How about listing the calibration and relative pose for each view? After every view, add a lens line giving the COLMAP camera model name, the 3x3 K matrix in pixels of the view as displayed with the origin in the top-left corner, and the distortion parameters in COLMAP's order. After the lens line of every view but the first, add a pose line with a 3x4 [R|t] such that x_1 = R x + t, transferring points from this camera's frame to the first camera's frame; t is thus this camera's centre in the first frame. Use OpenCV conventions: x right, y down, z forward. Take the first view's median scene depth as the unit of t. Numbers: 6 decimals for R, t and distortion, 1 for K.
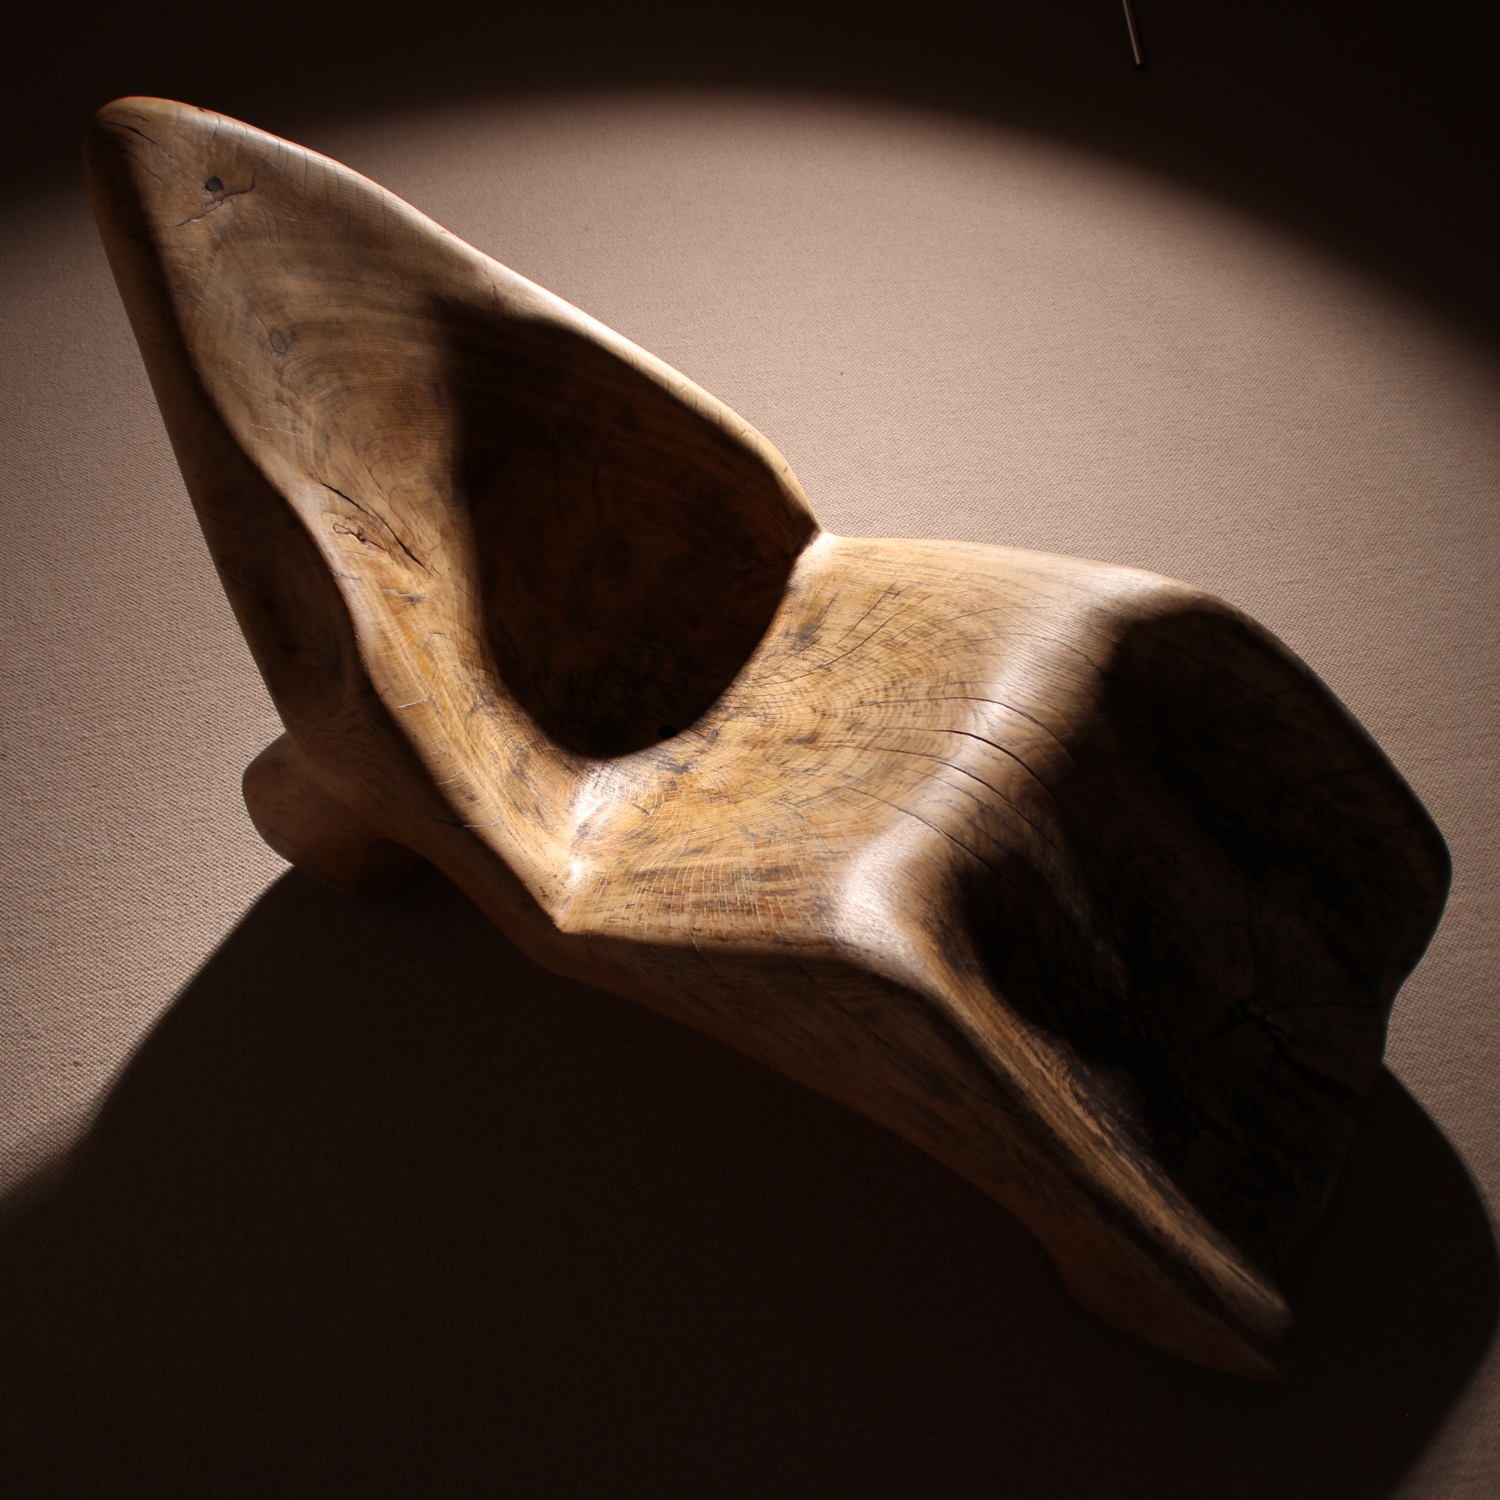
lens RADIAL K [[1850.1, 0, 733.7], [0, 1850.1, 752.9], [0, 0, 1]] dist [-0.163538, 0.095383]
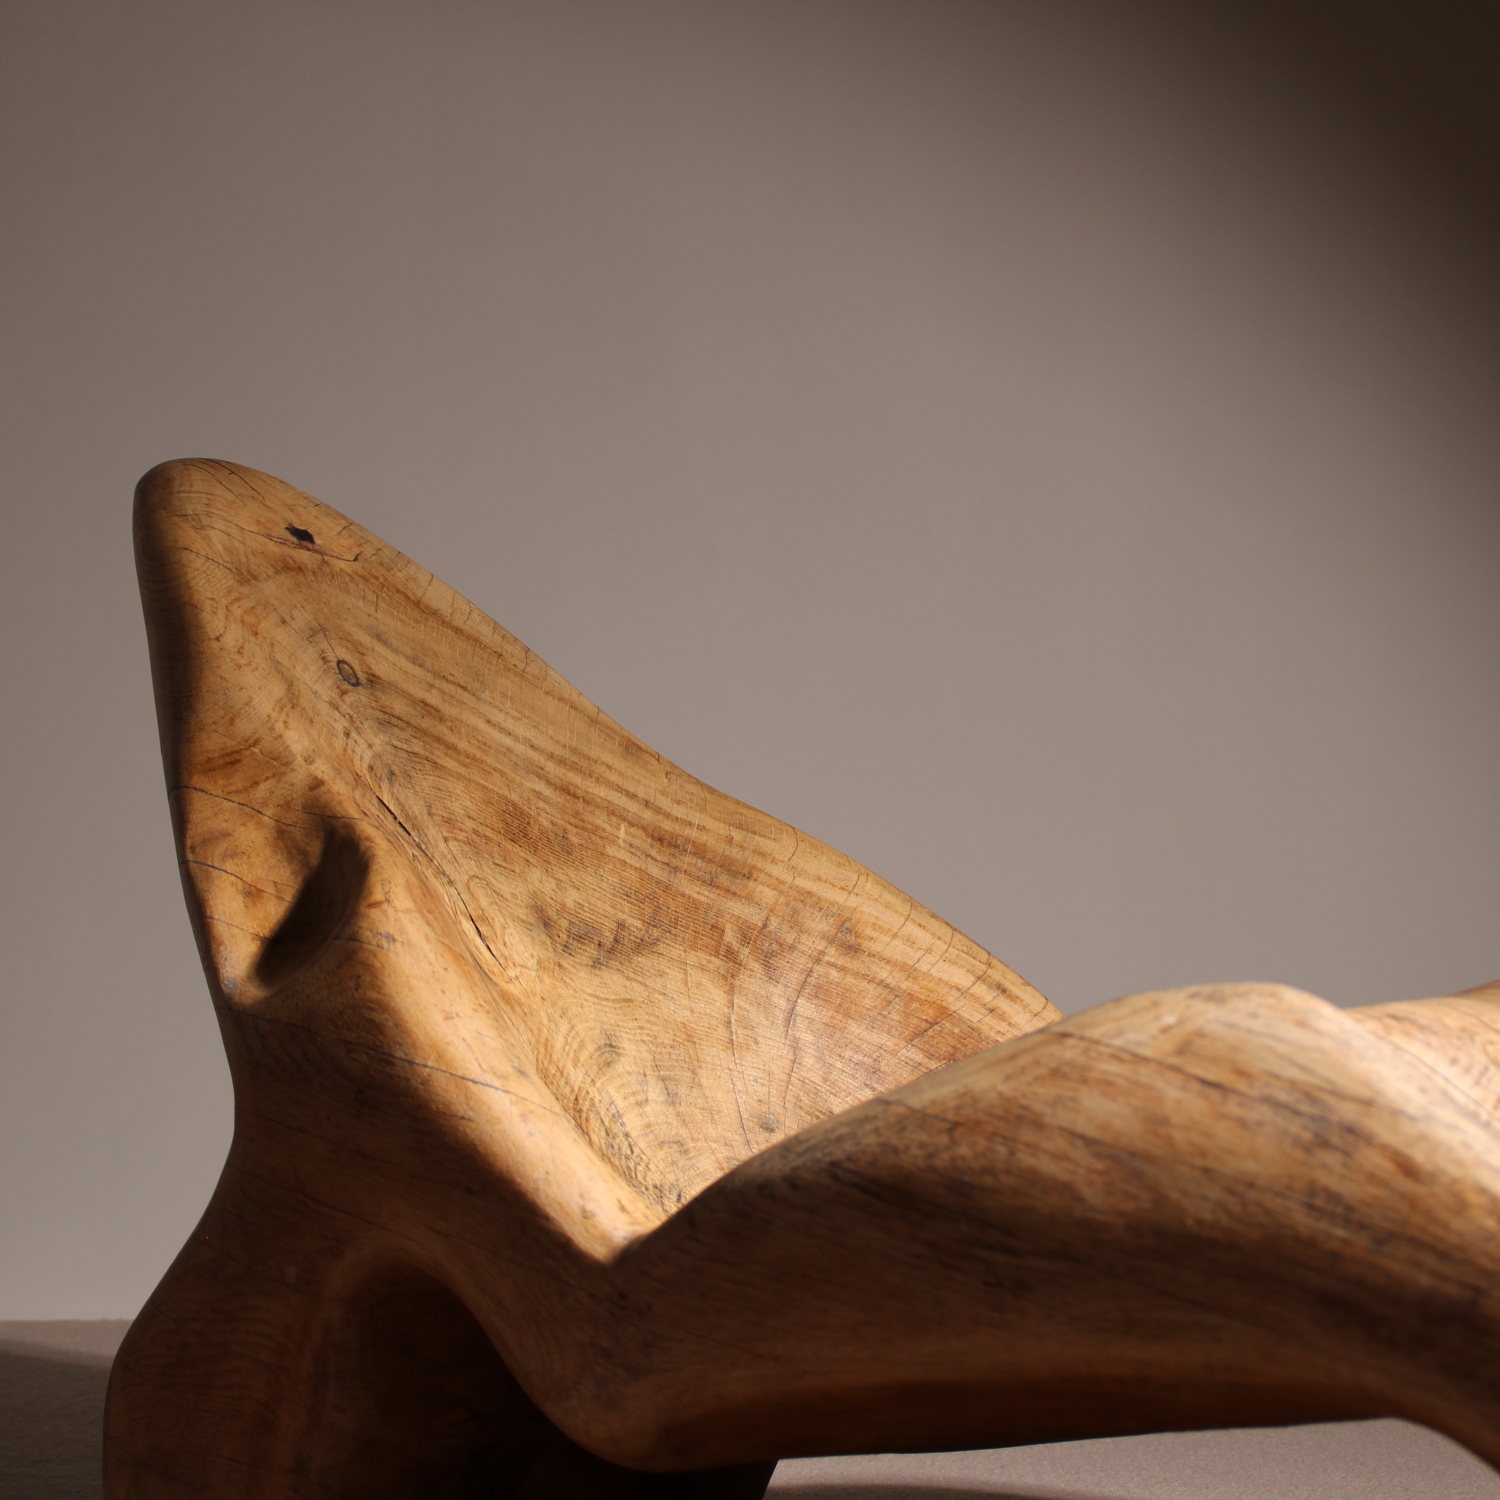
lens RADIAL K [[2954.8, 0, 986.7], [0, 2954.8, 755.5], [0, 0, 1]] dist [0.025145, 0.136579]
pose [[0.998279, -0.020793, -0.054829, 0.056529], [-0.032839, 0.576417, -0.816495, 0.704399], [0.048581, 0.816891, 0.574743, 0.374659]]
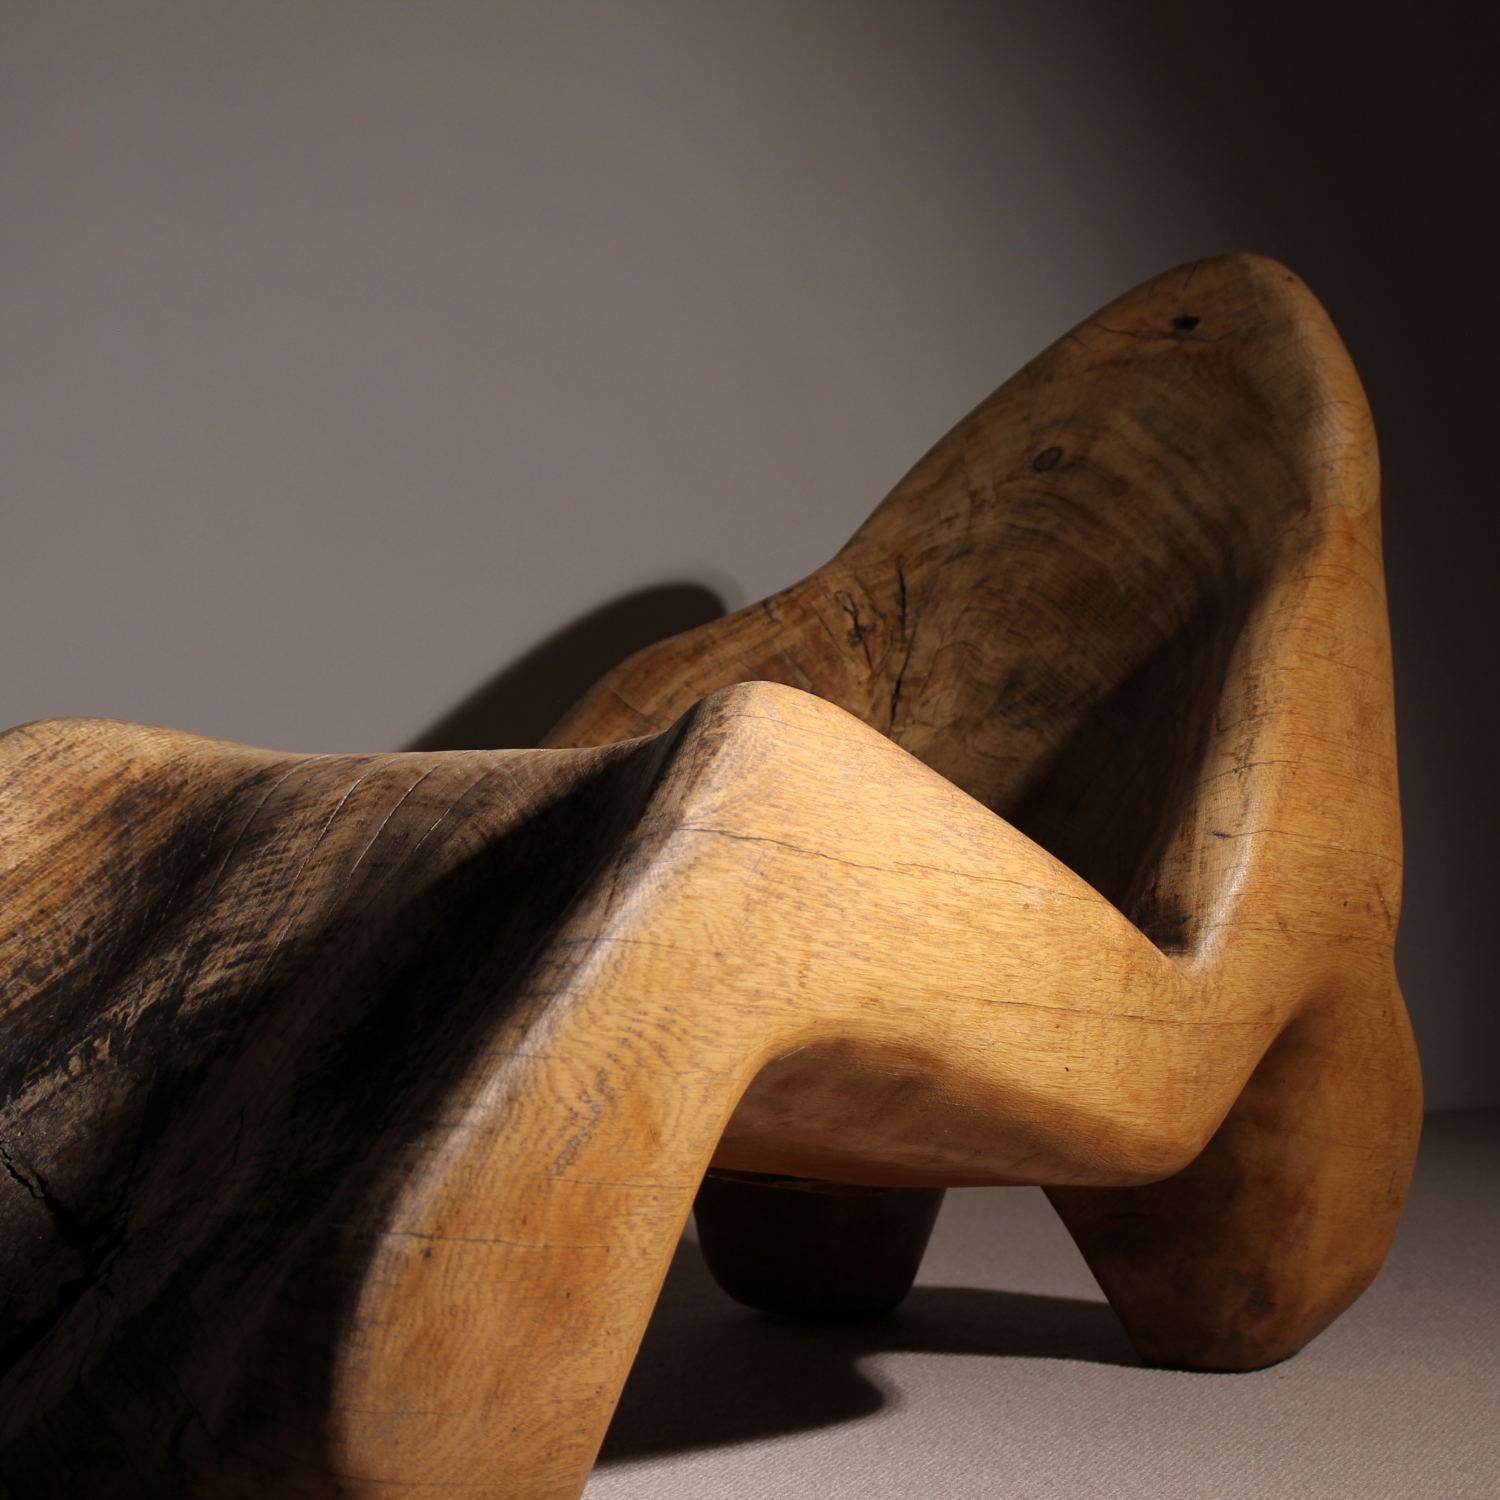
lens RADIAL K [[3702.4, 0, 829.8], [0, 3702.4, 767.6], [0, 0, 1]] dist [0.138470, 0.346366]
pose [[-0.052539, -0.000821, -0.998619, 1.301591], [-0.790788, 0.610708, 0.041103, -0.135100], [0.609831, 0.791855, -0.032736, 1.079061]]
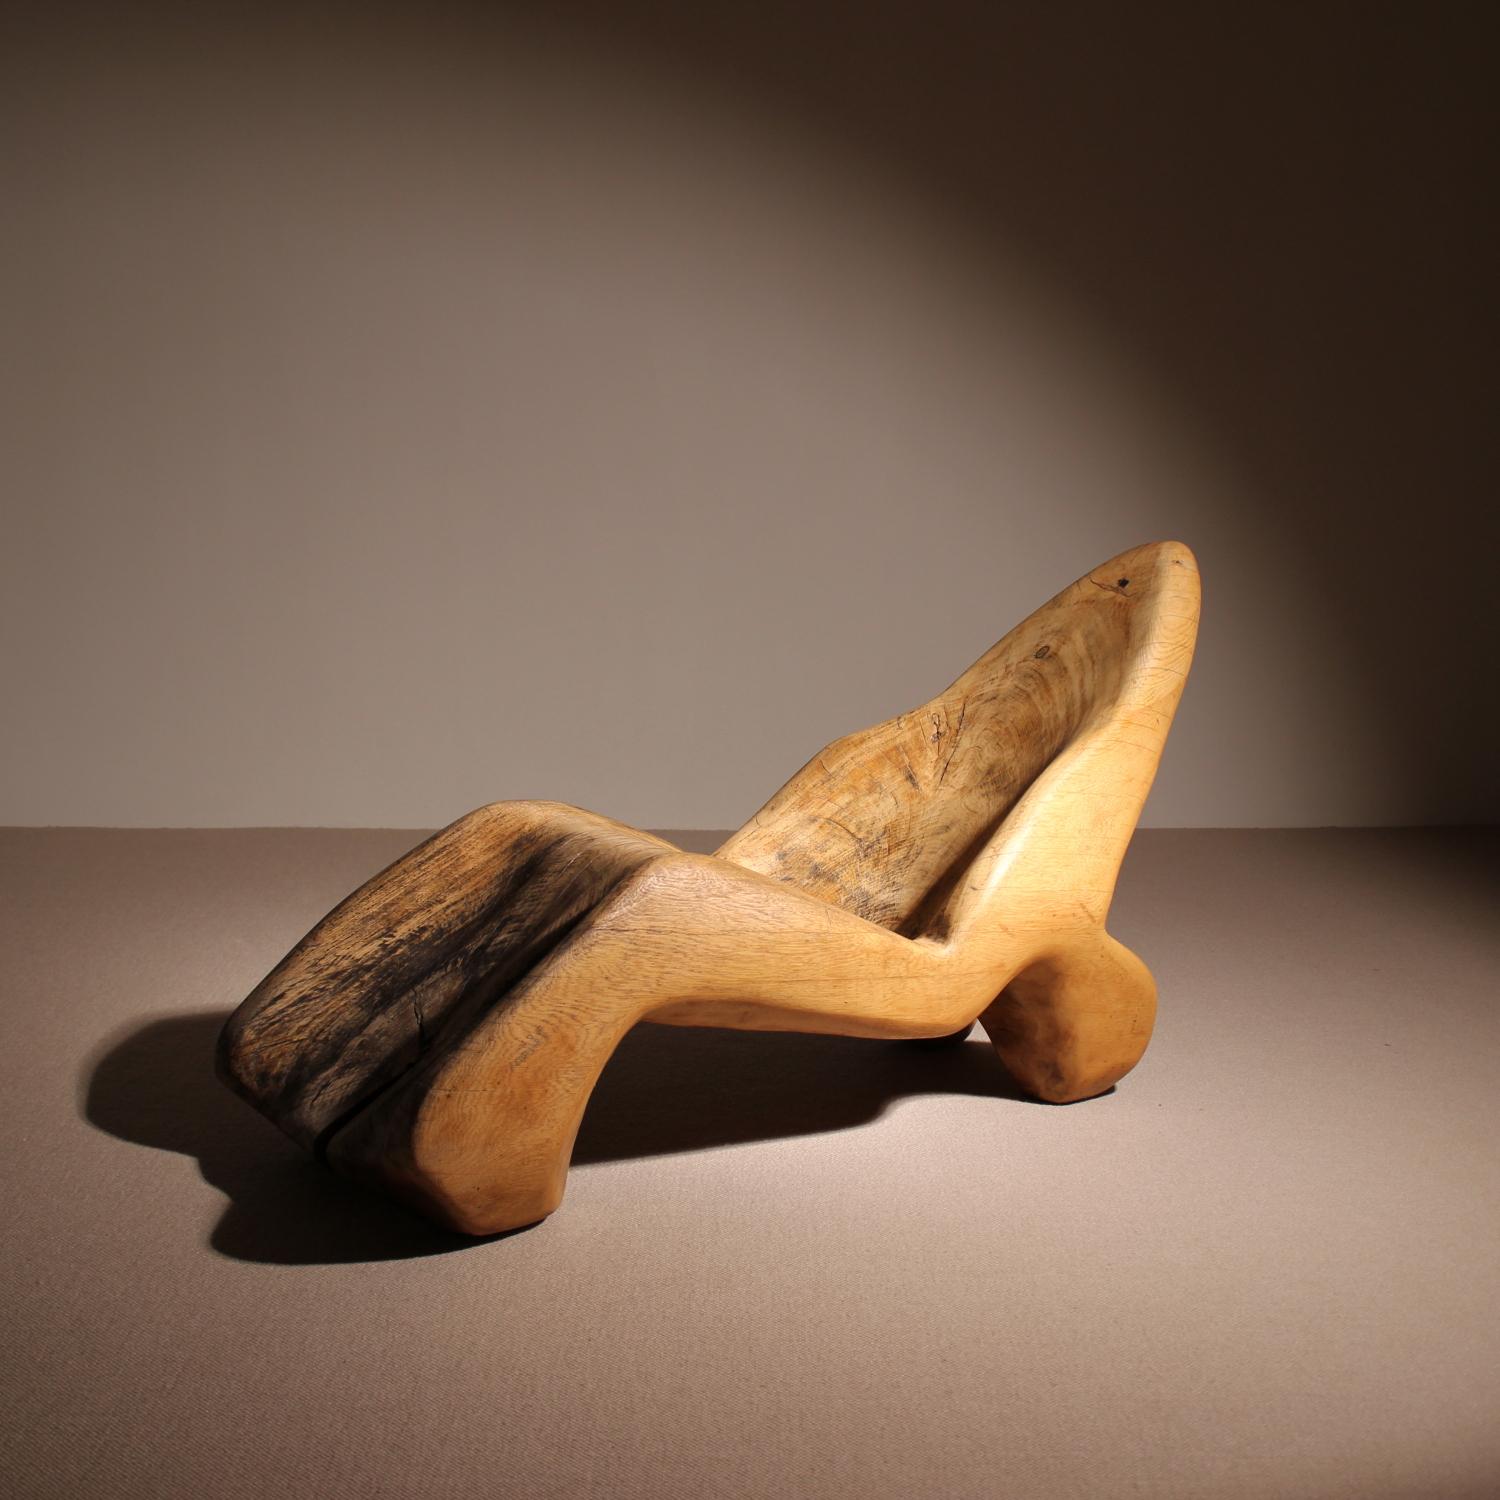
lens RADIAL K [[2391.7, 0, 843.9], [0, 2391.7, 750.4], [0, 0, 1]] dist [-0.063649, 0.015391]
pose [[-0.436335, 0.123169, -0.891314, 1.670521], [-0.724375, 0.539533, 0.429168, -0.934395], [0.533754, 0.832907, -0.146196, 1.261915]]
